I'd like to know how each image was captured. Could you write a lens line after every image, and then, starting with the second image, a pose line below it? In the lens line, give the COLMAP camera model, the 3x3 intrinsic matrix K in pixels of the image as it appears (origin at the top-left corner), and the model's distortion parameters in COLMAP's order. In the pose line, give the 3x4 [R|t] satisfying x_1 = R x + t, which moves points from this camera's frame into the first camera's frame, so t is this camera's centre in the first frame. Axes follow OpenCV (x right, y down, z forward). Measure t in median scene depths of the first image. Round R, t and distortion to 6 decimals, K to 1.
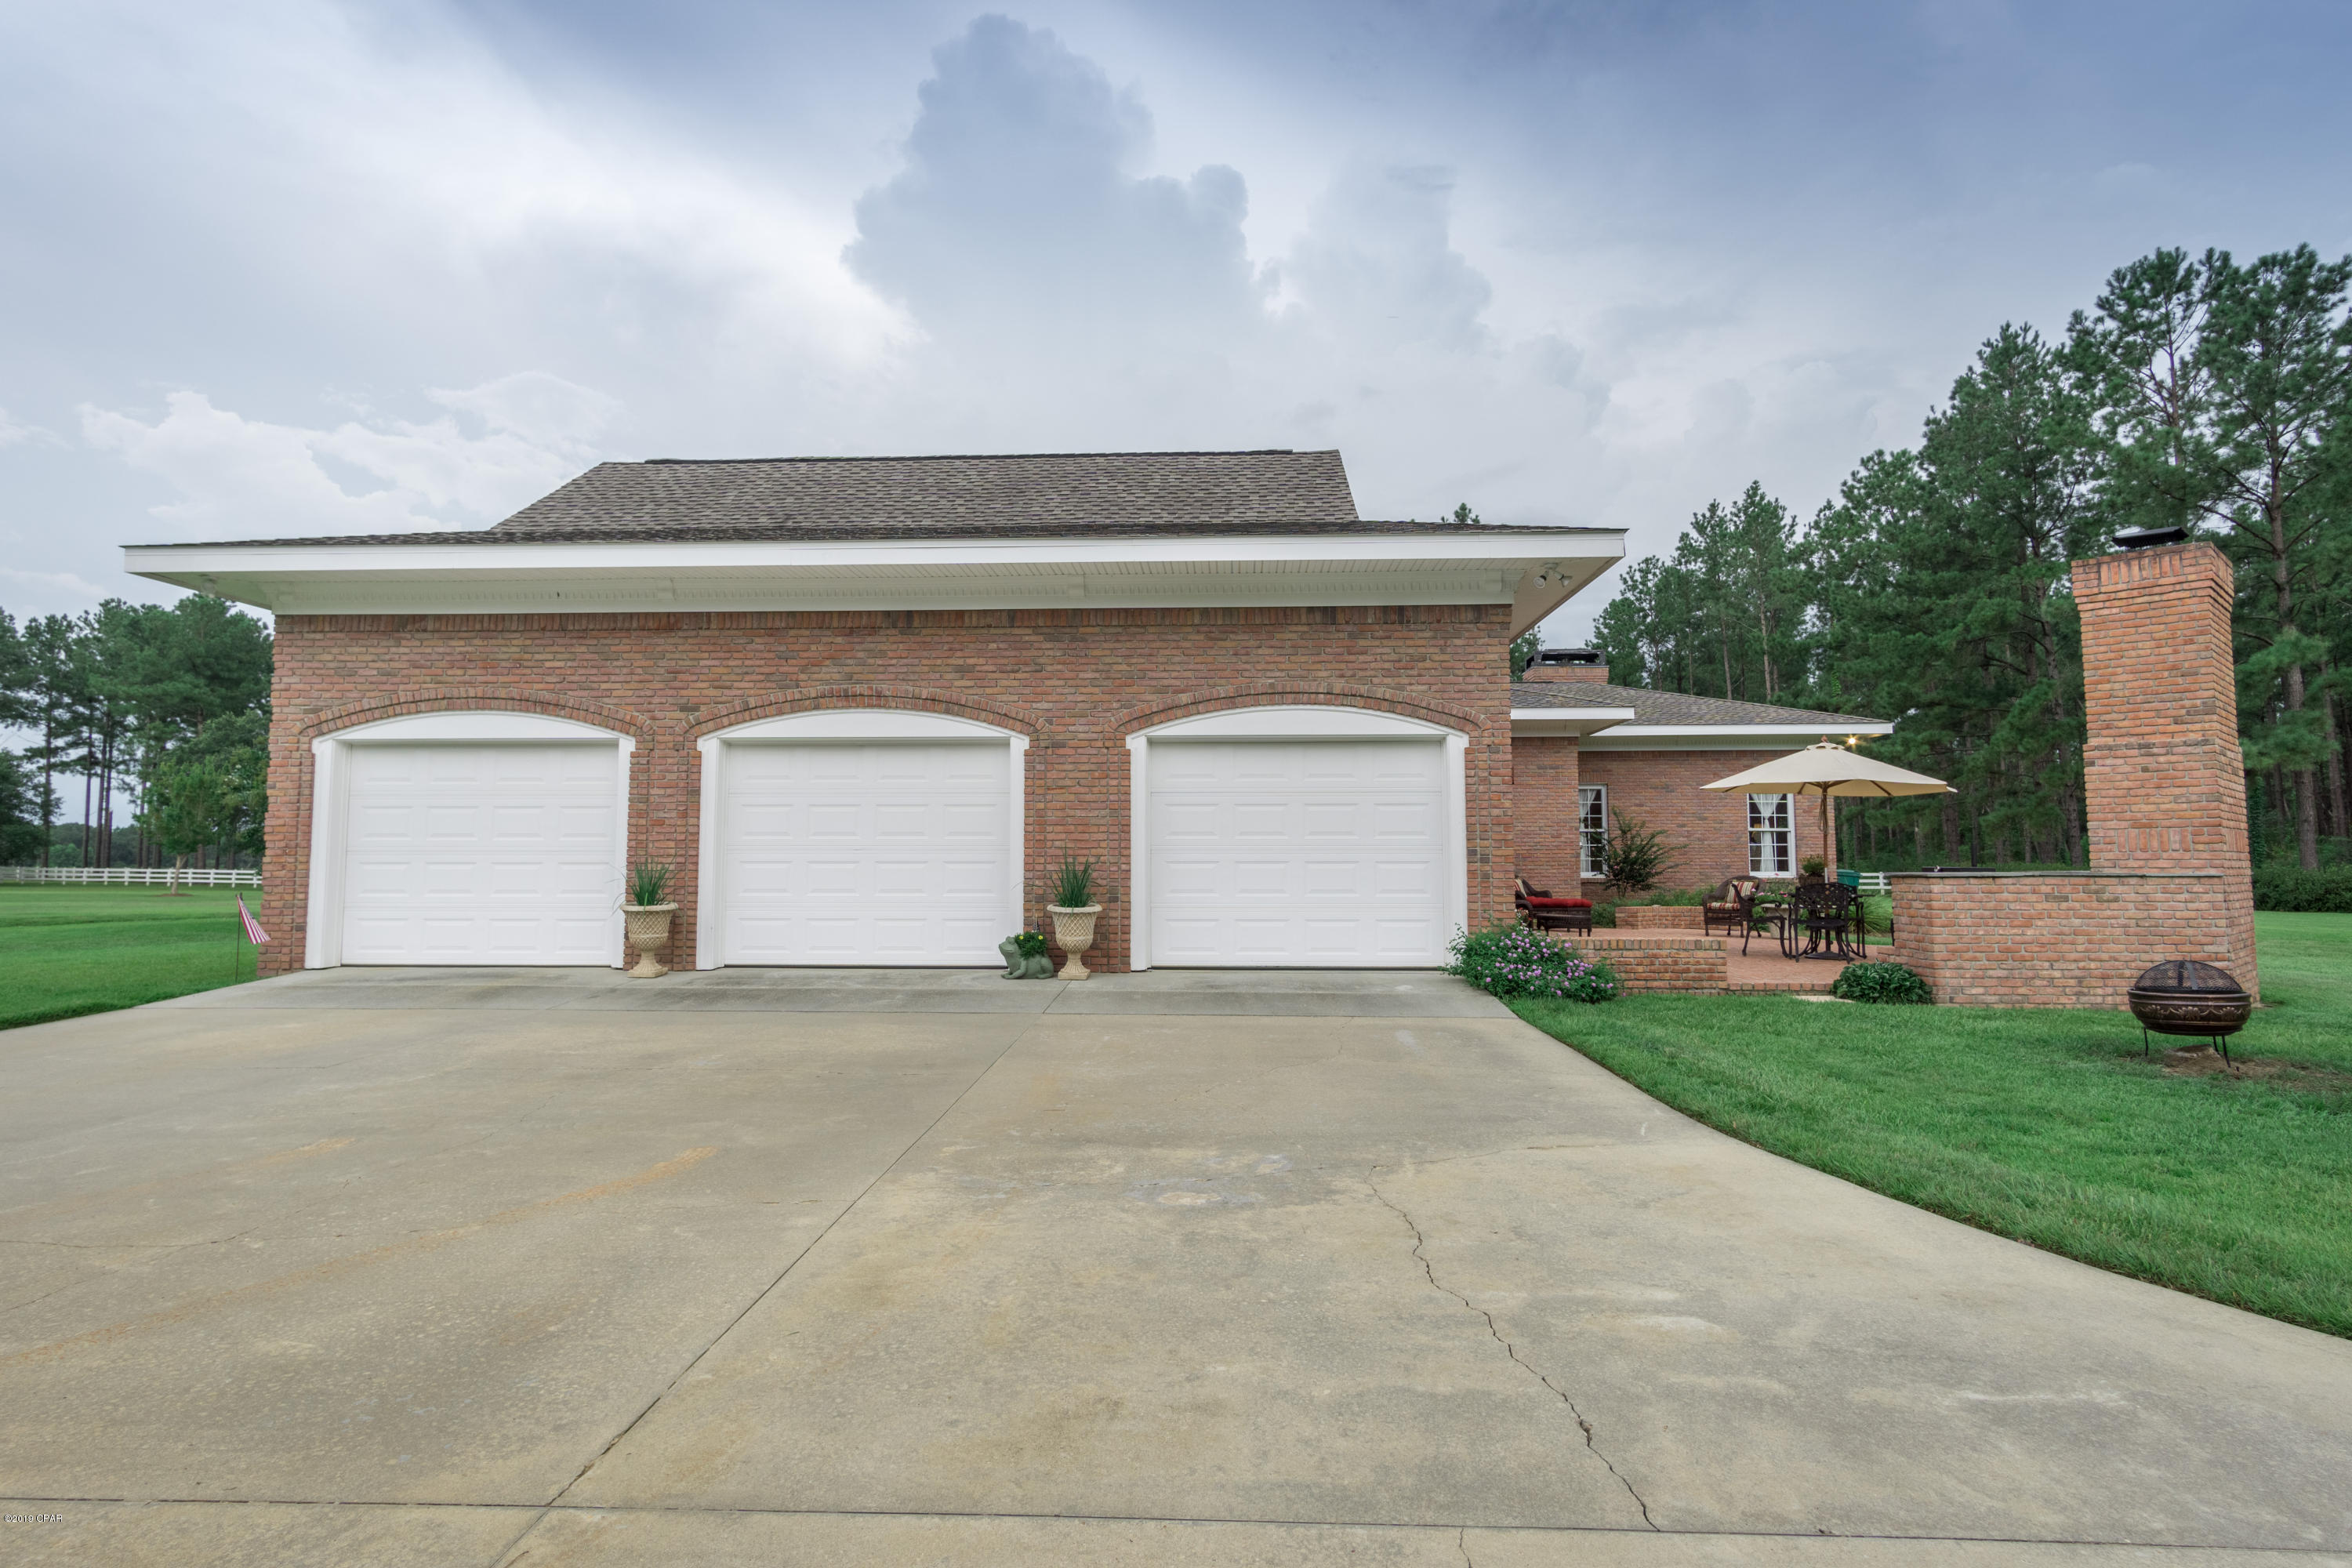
lens RADIAL K [[1249.9, 0, 1176.0], [0, 1249.9, 784.0], [0, 0, 1]] dist [0.006447, 0.001439]
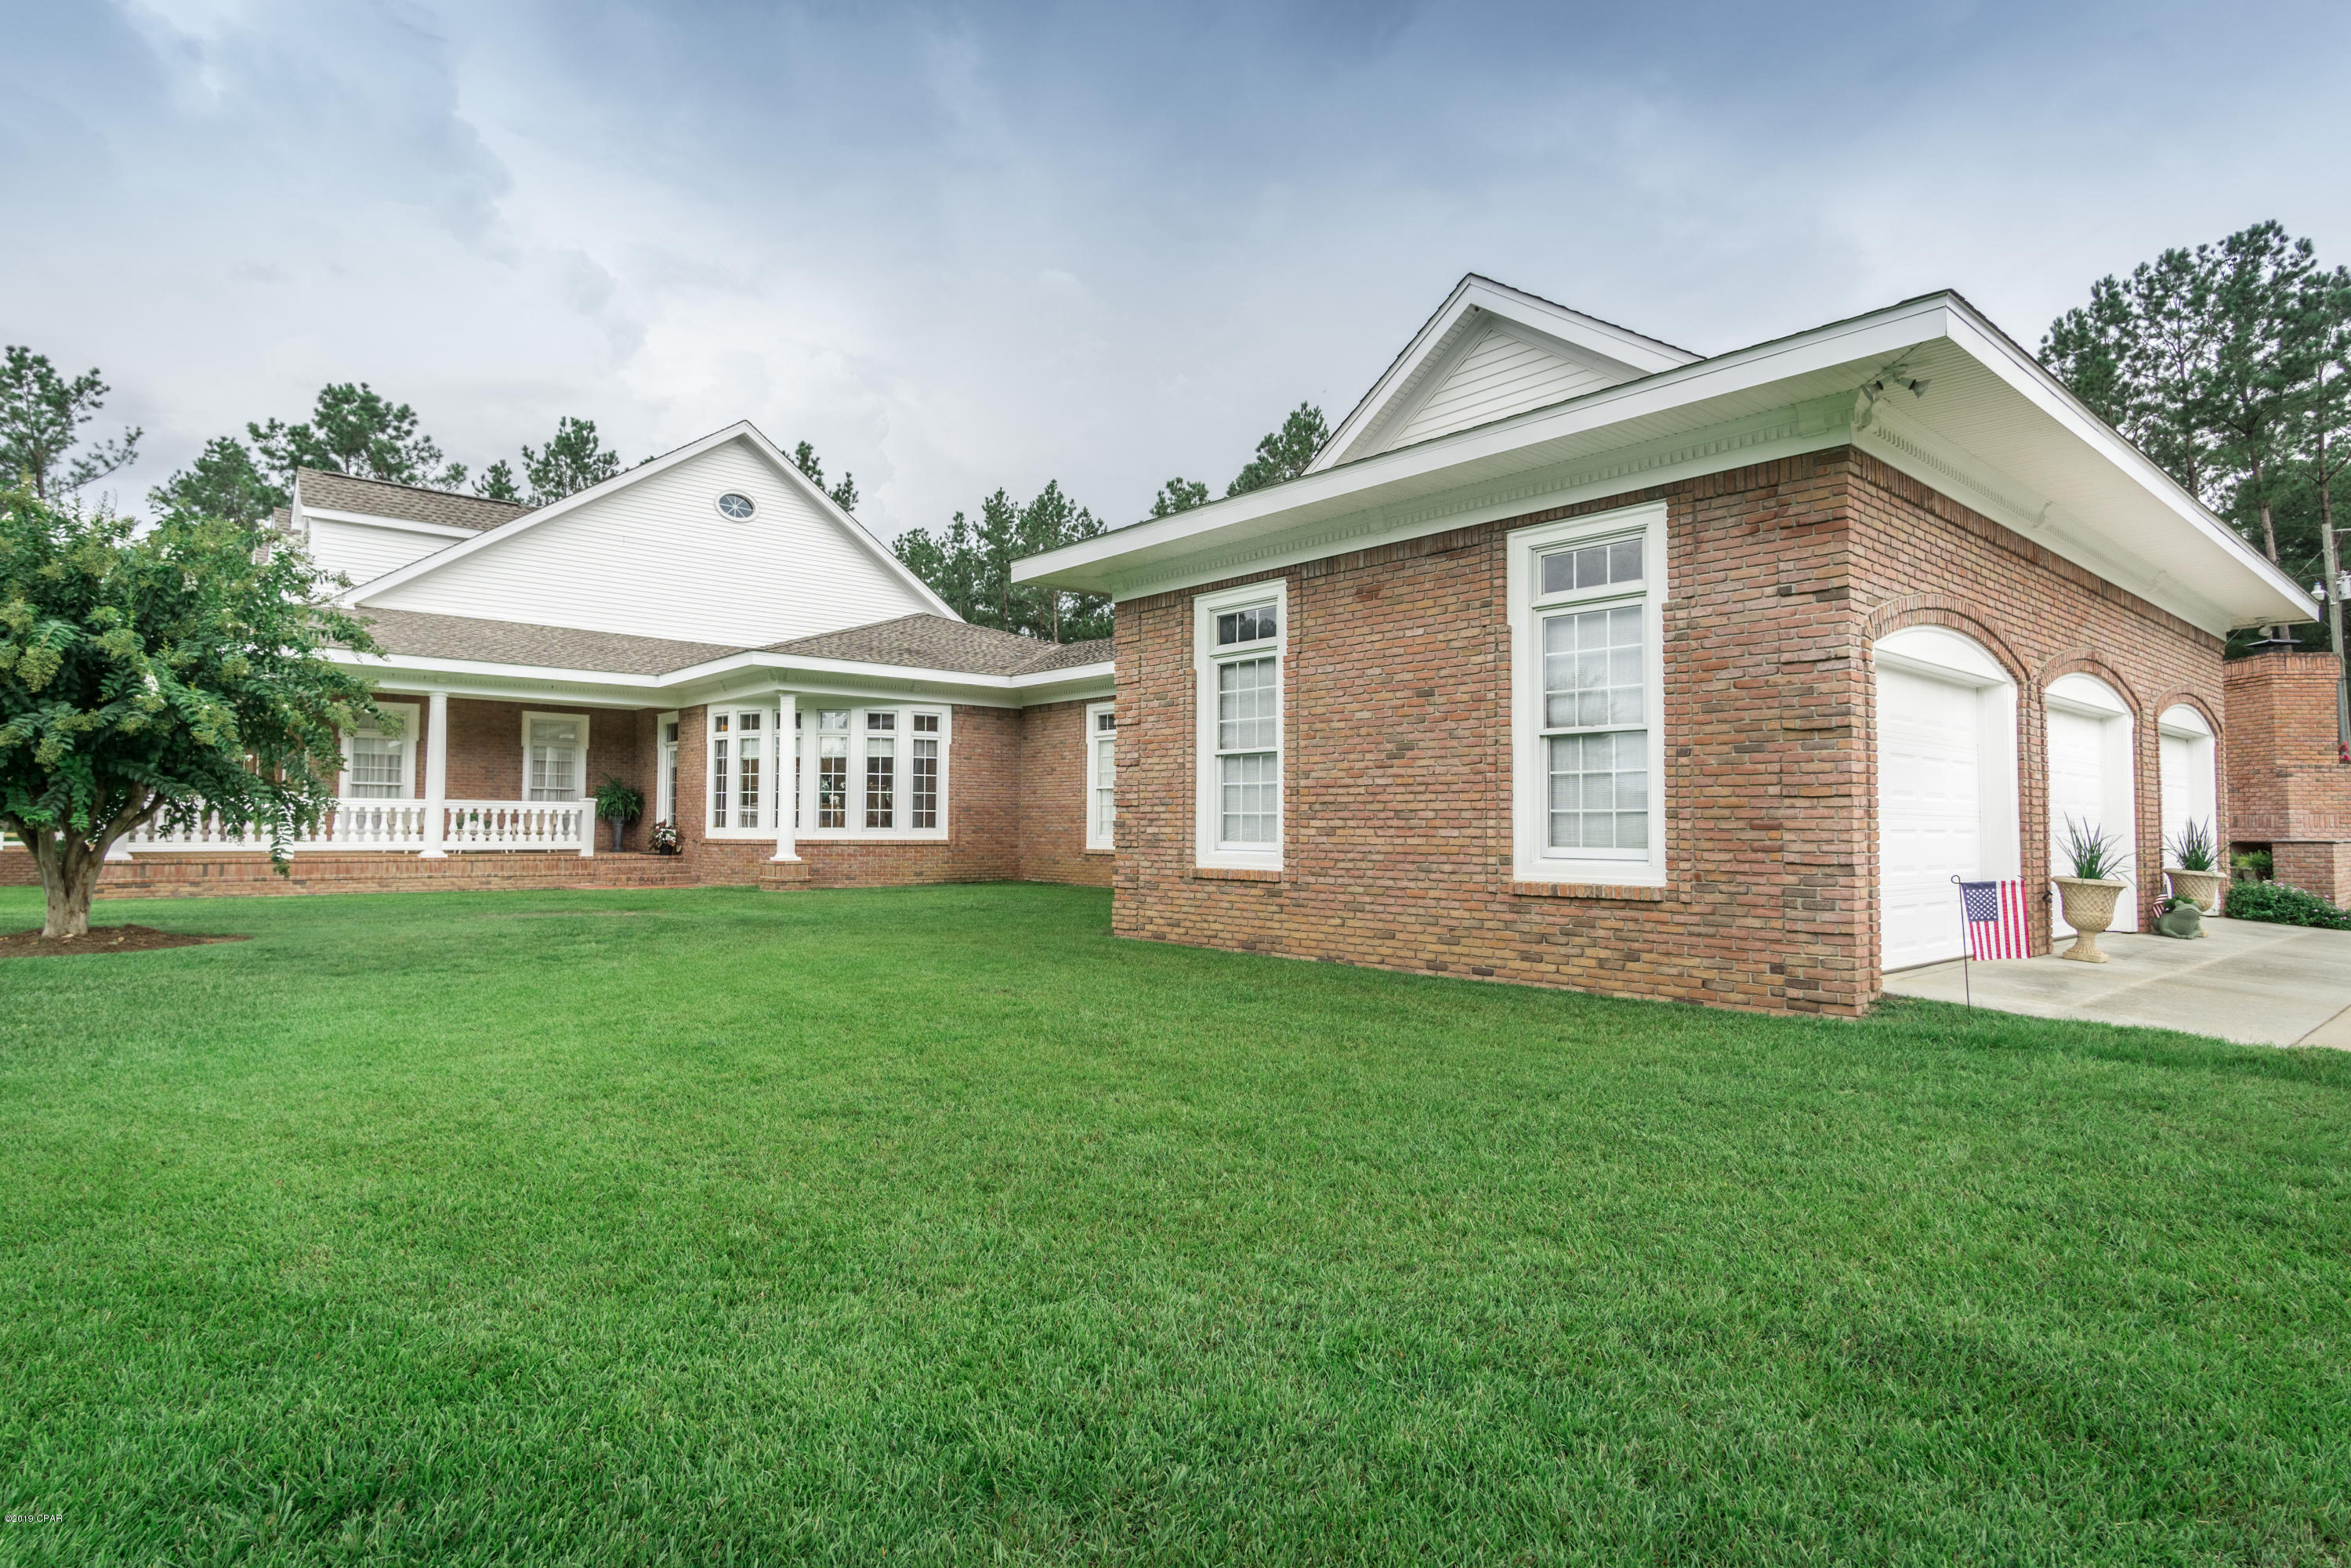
lens RADIAL K [[1249.3, 0, 1175.5], [0, 1249.3, 784.0], [0, 0, 1]] dist [0.006447, 0.001439]
pose [[0.716409, 0.017342, 0.697465, -0.261473], [-0.040108, 0.999061, 0.016357, 0.004700], [-0.696527, -0.039692, 0.716432, 0.143293]]
